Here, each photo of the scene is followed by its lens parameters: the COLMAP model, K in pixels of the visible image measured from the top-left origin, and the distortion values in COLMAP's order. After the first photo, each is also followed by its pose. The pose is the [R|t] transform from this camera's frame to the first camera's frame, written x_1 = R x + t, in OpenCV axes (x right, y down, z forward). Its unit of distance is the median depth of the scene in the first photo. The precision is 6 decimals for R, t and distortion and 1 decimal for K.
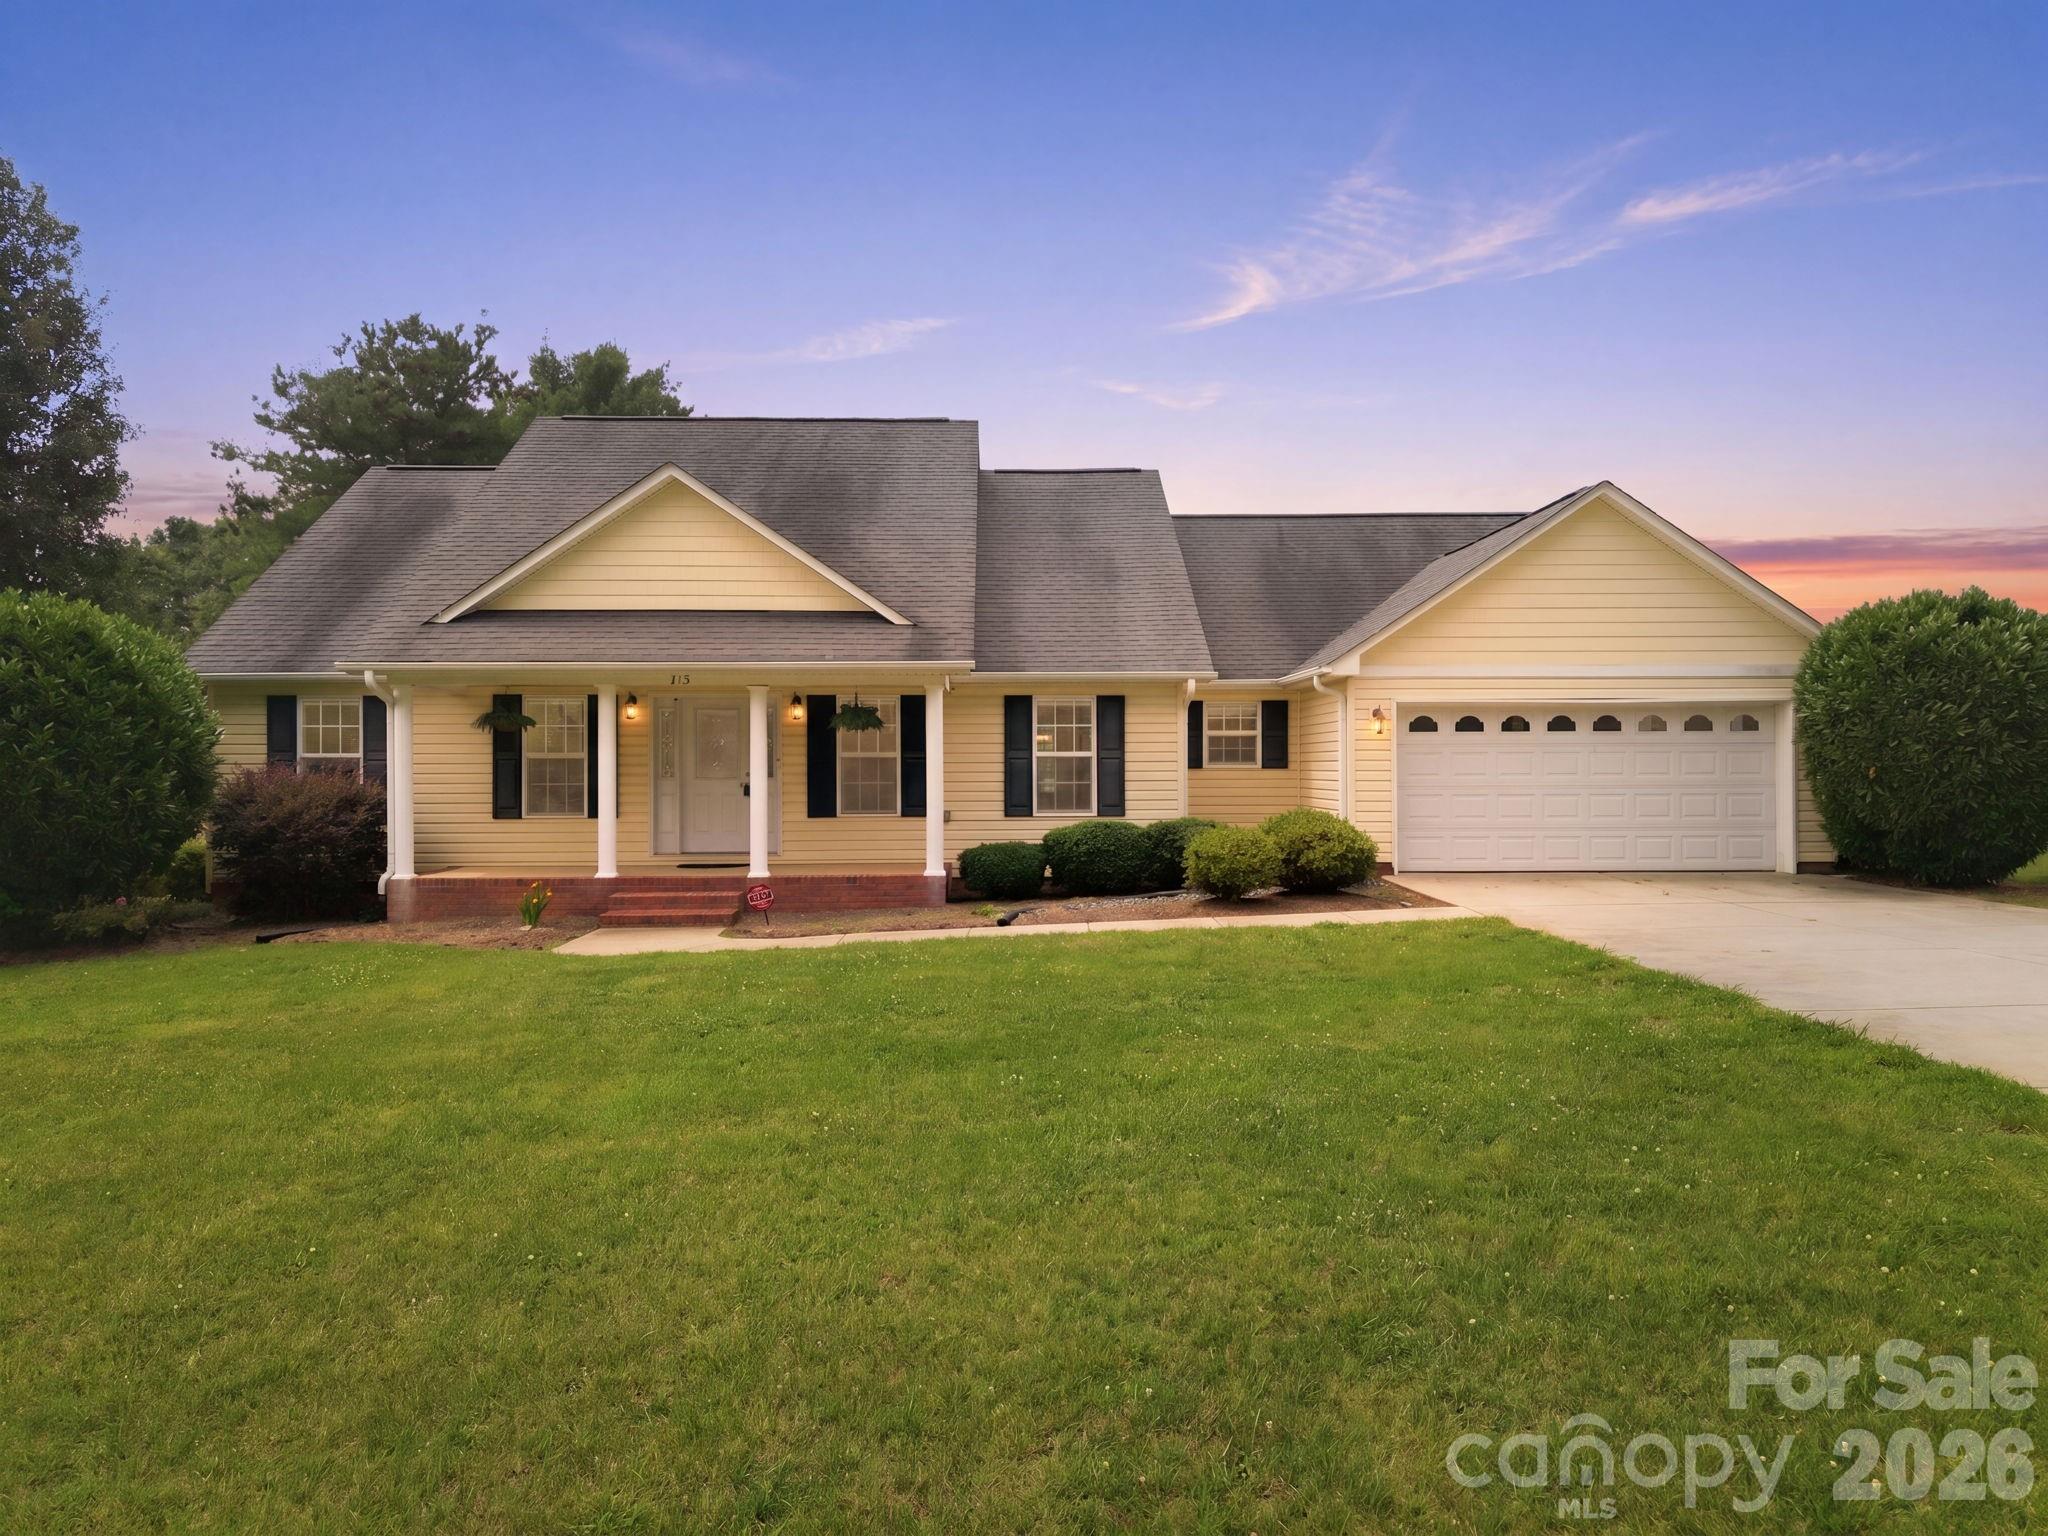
lens RADIAL K [[1366.2, 0, 1024.0], [0, 1366.2, 768.0], [0, 0, 1]] dist [0.028996, -0.026037]
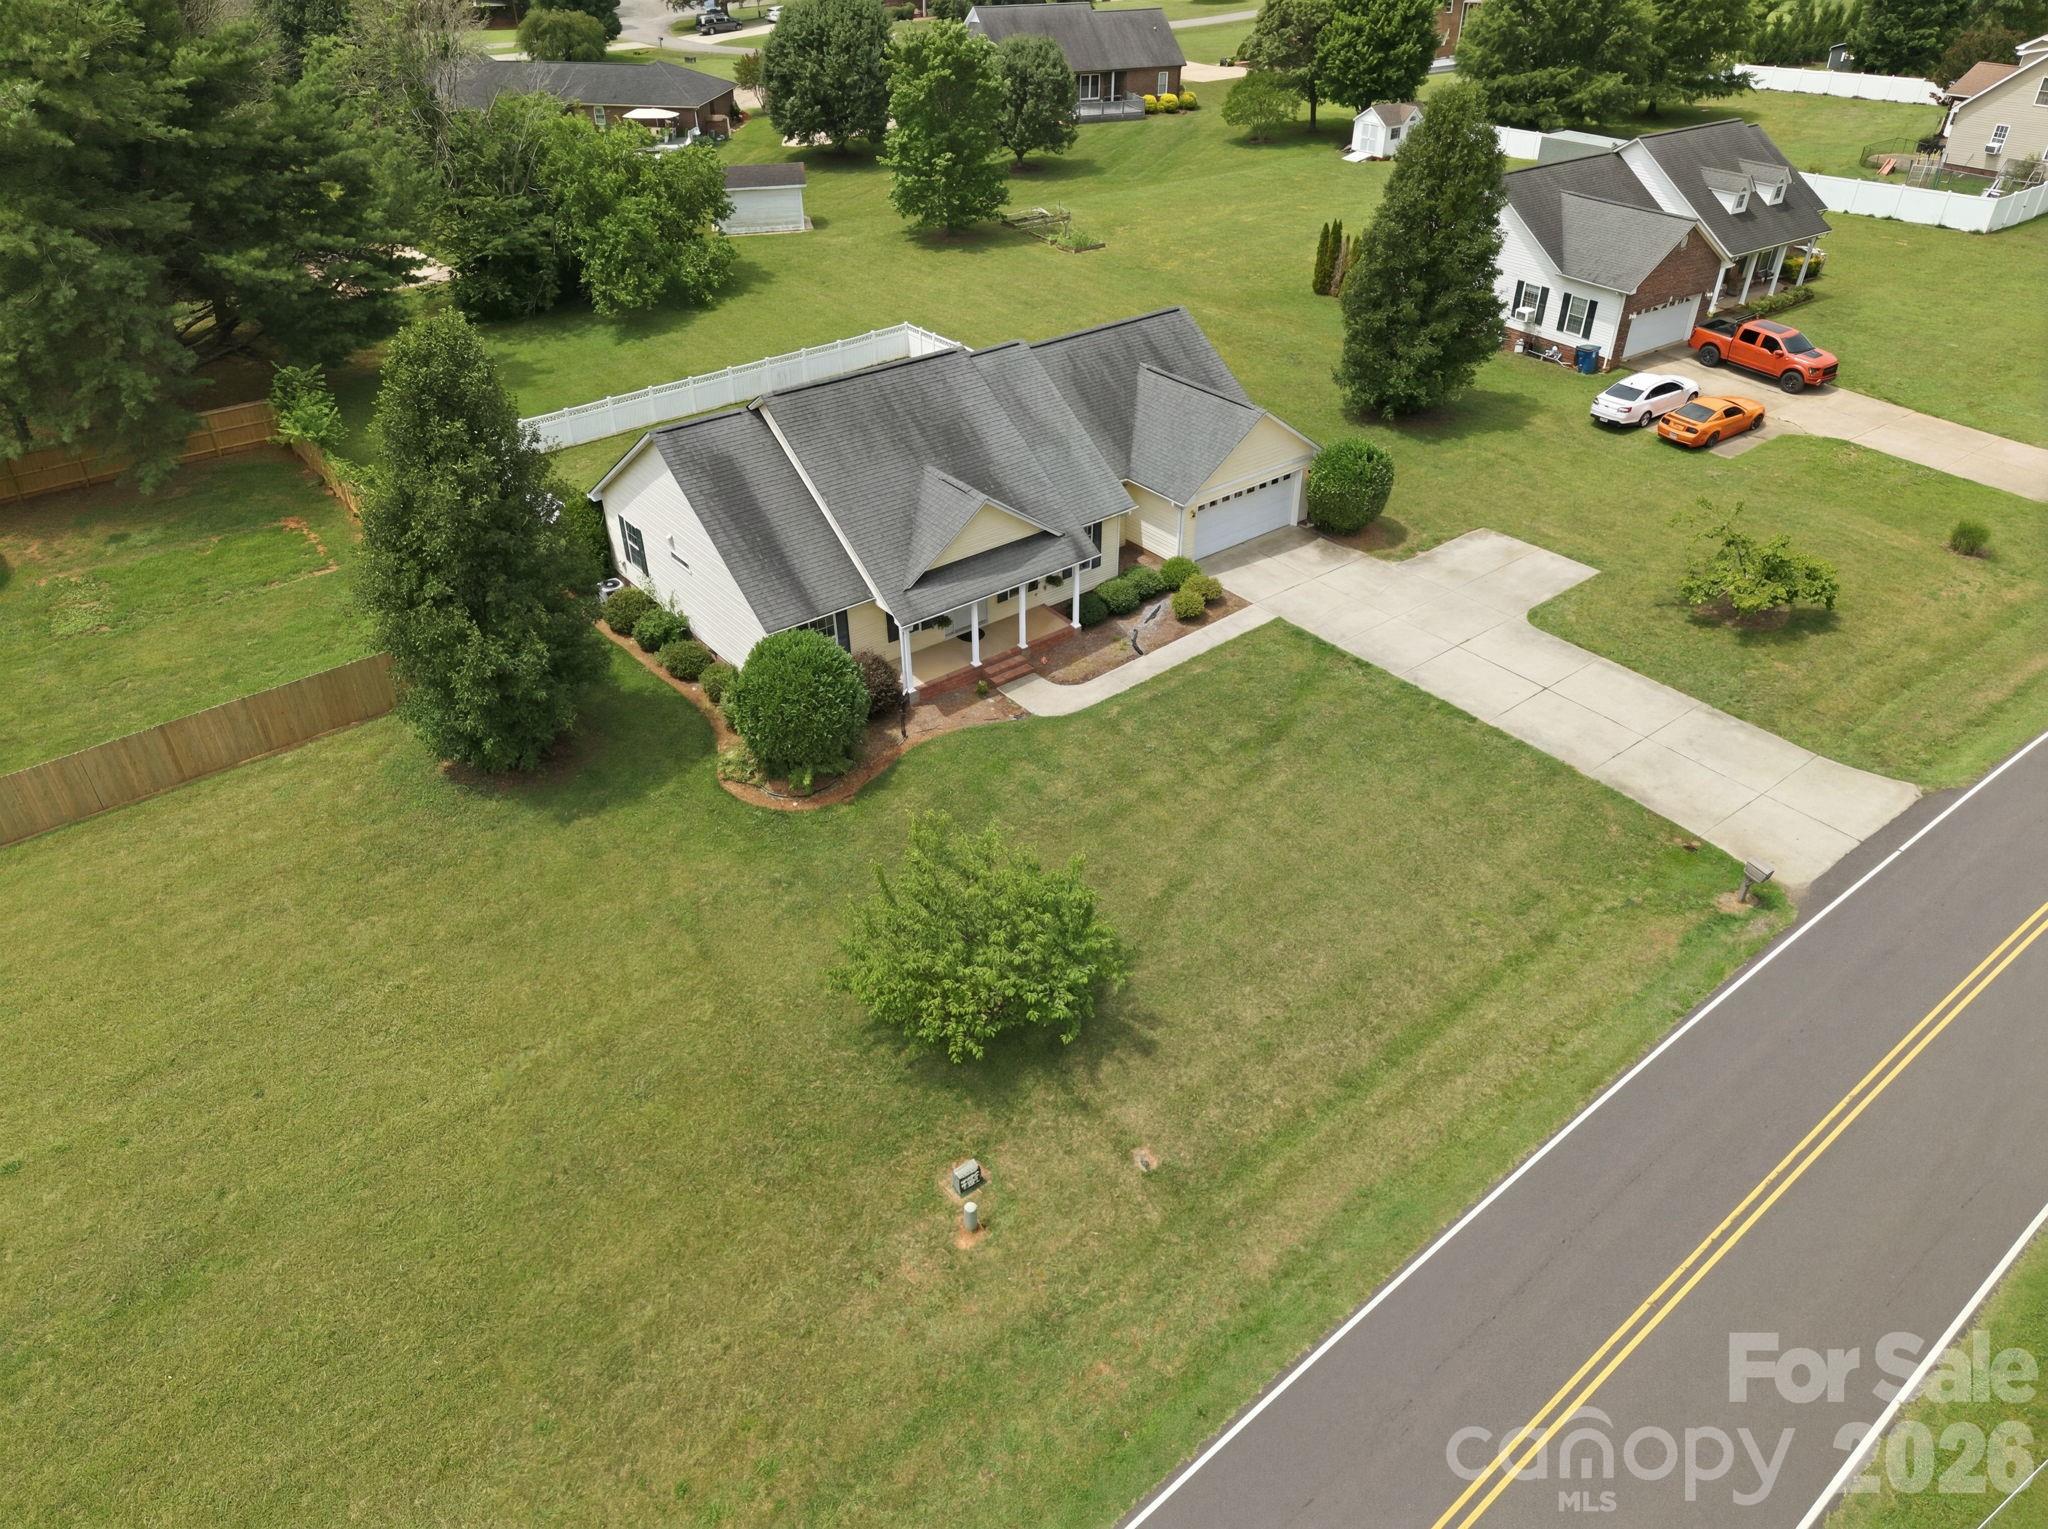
lens RADIAL K [[1366.2, 0, 1024.0], [0, 1366.2, 764.5], [0, 0, 1]] dist [0.028996, -0.026037]
pose [[0.798361, -0.344202, 0.494109, -1.428071], [0.004889, 0.824214, 0.566257, -1.100956], [-0.602159, -0.449662, 0.659704, -0.729619]]
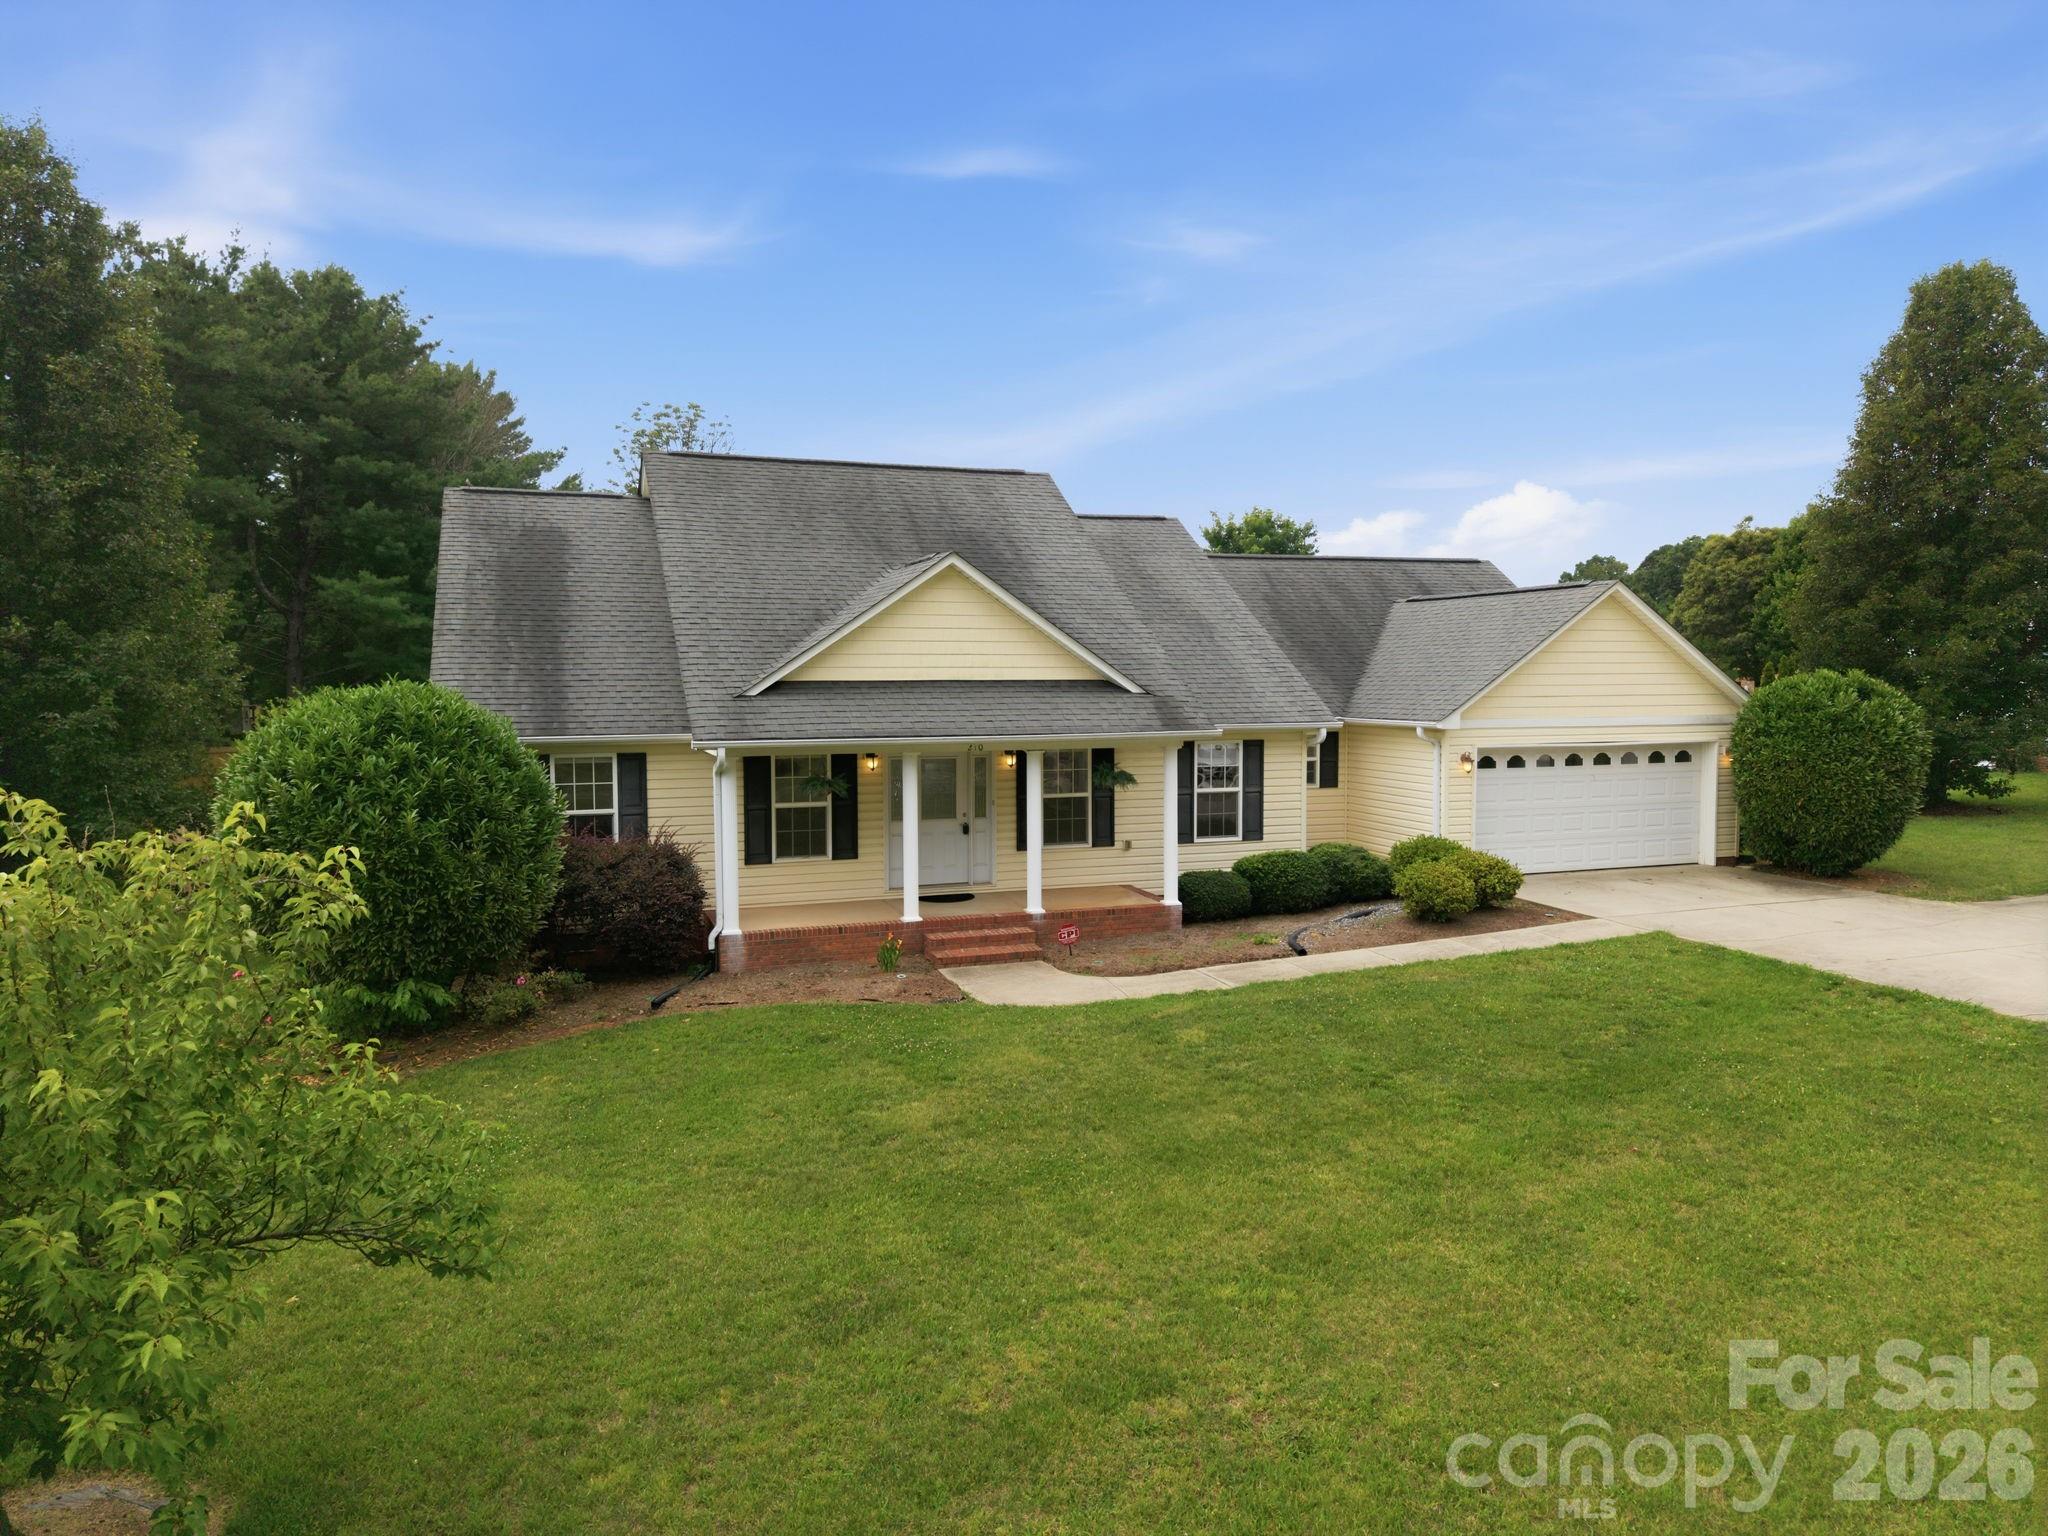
lens RADIAL K [[1366.2, 0, 1024.0], [0, 1366.2, 768.0], [0, 0, 1]] dist [0.028996, -0.026037]
pose [[0.947767, -0.022765, 0.318151, -0.533517], [0.001460, 0.997749, 0.067046, -0.114256], [-0.318961, -0.063079, 0.945666, -0.082572]]
